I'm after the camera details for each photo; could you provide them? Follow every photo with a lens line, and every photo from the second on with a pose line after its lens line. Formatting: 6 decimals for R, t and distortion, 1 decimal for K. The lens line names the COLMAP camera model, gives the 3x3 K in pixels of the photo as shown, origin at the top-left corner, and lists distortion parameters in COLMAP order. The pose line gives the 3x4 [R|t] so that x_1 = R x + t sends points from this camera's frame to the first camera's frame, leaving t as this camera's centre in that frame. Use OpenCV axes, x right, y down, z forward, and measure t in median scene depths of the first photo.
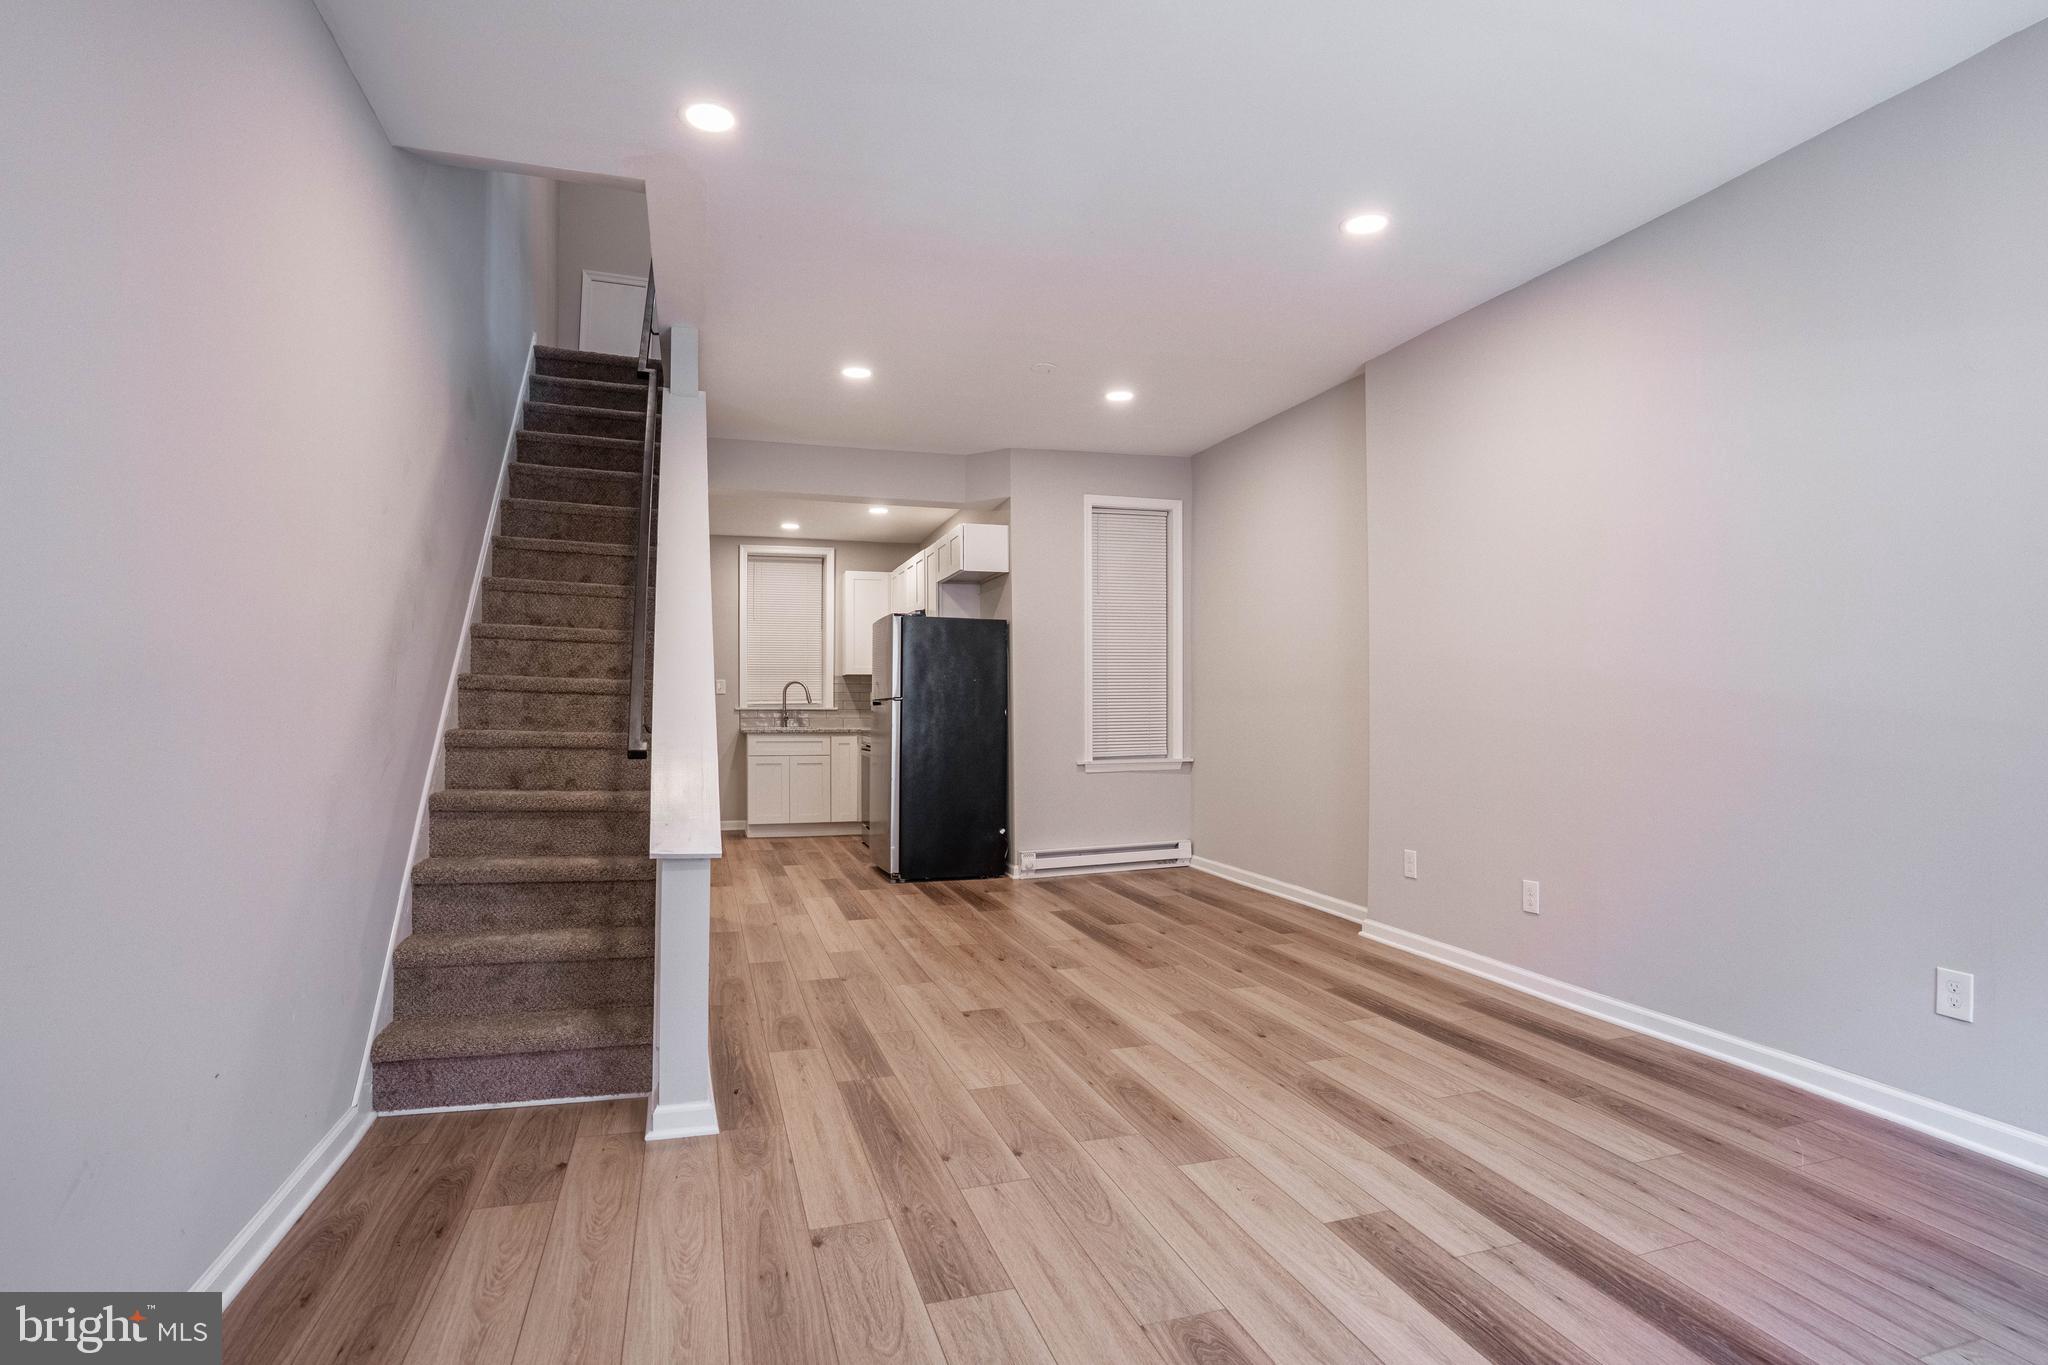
lens RADIAL K [[1066.8, 0, 1029.8], [0, 1066.8, 704.2], [0, 0, 1]] dist [-0.071825, 0.022307]
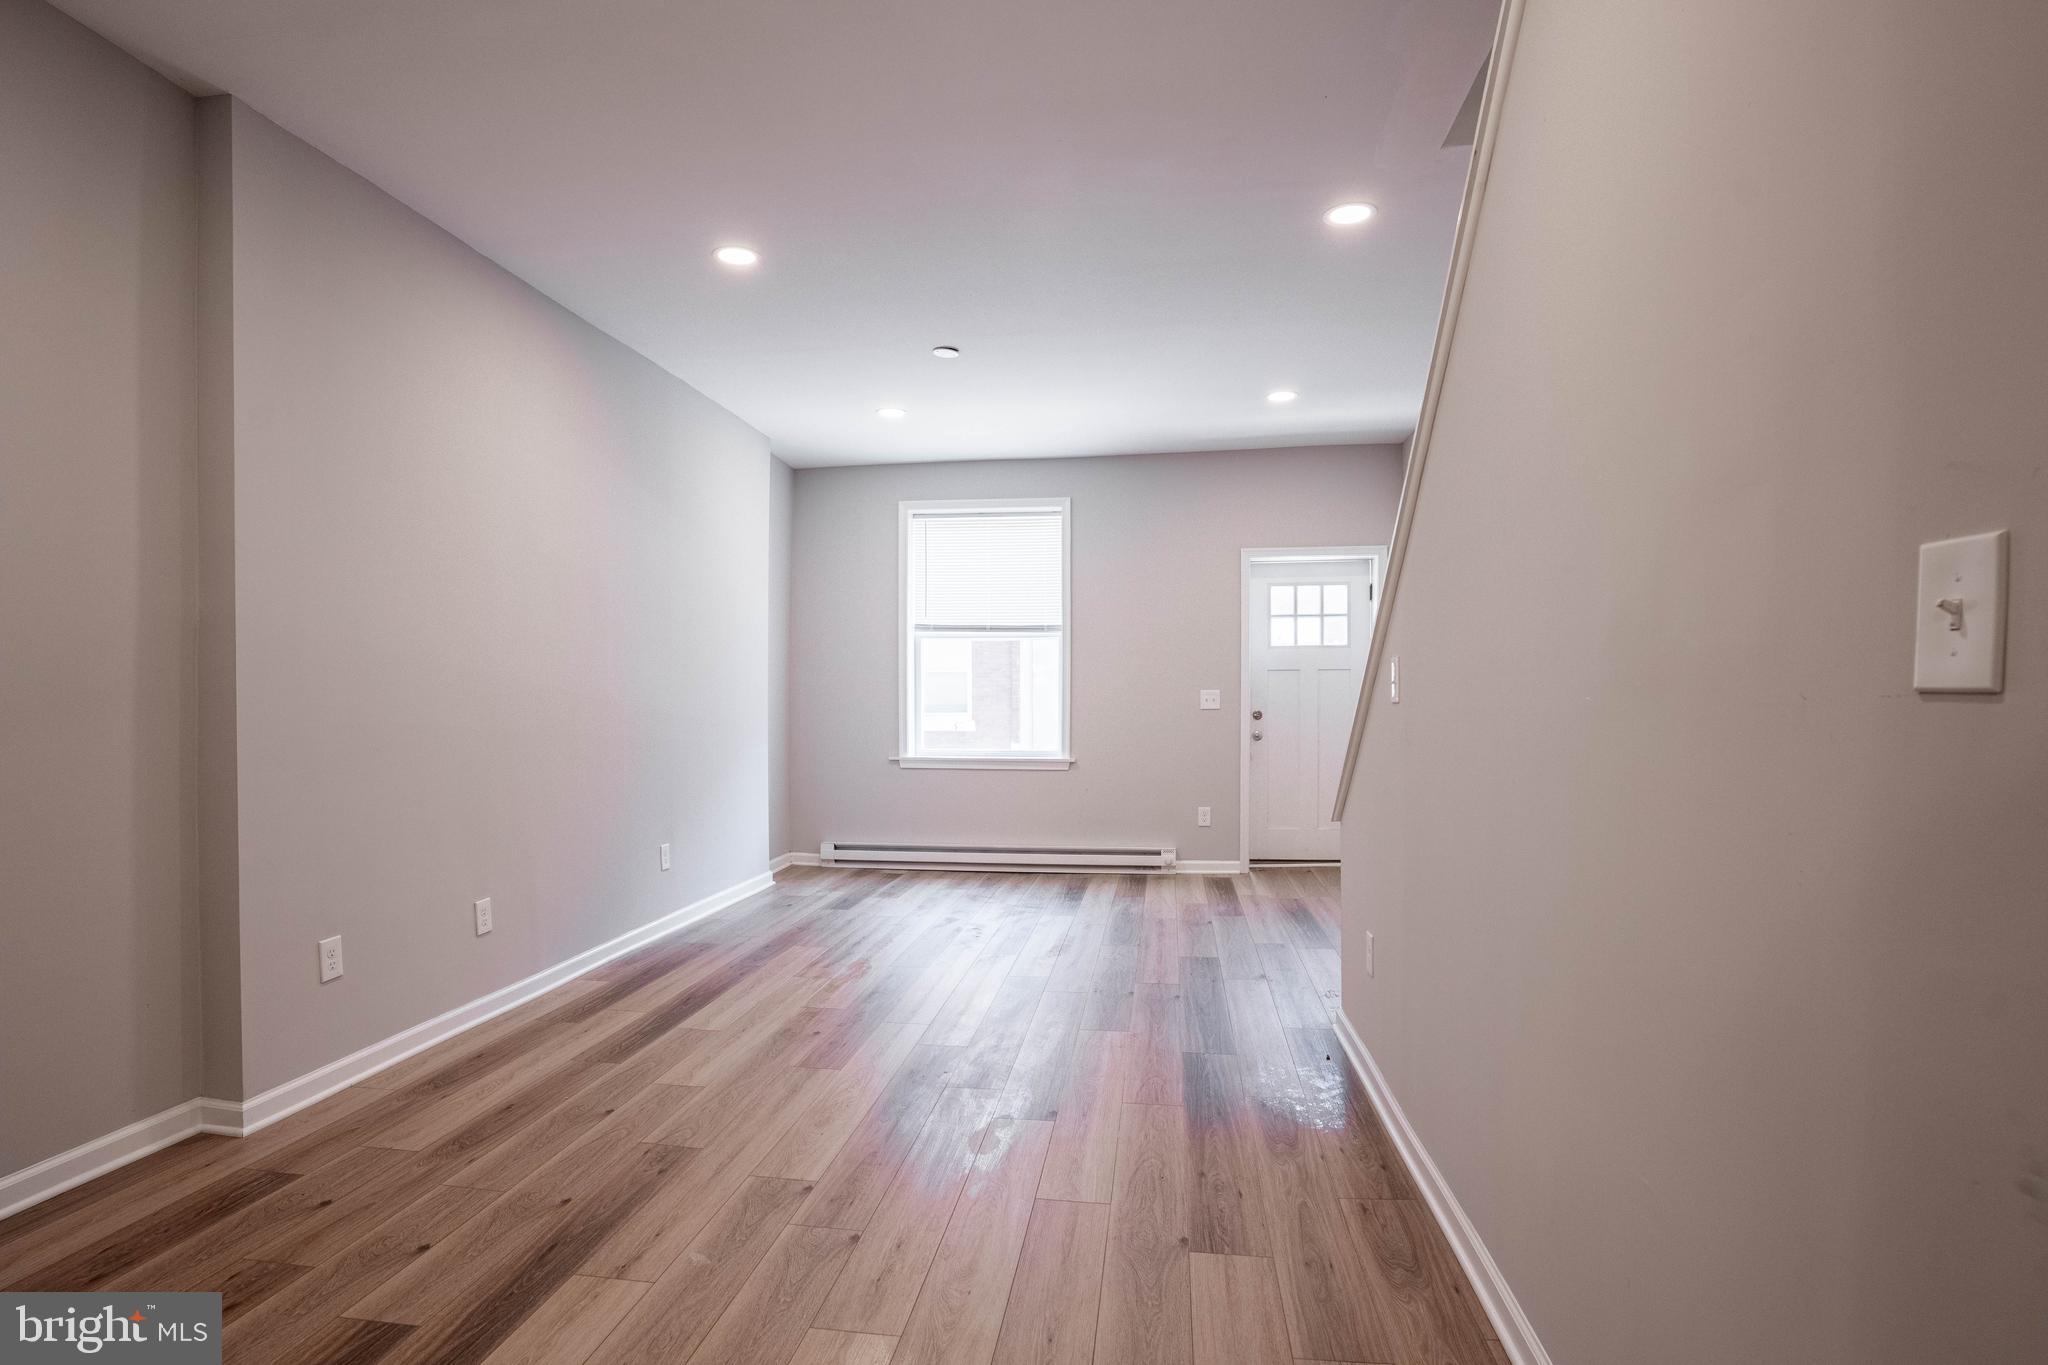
lens RADIAL K [[1066.8, 0, 1029.8], [0, 1066.8, 704.2], [0, 0, 1]] dist [-0.071825, 0.022307]
pose [[-0.906135, -0.001511, 0.422986, -0.369191], [0.004191, 0.999912, 0.012550, -0.014620], [-0.422968, 0.013145, -0.906049, 1.701258]]
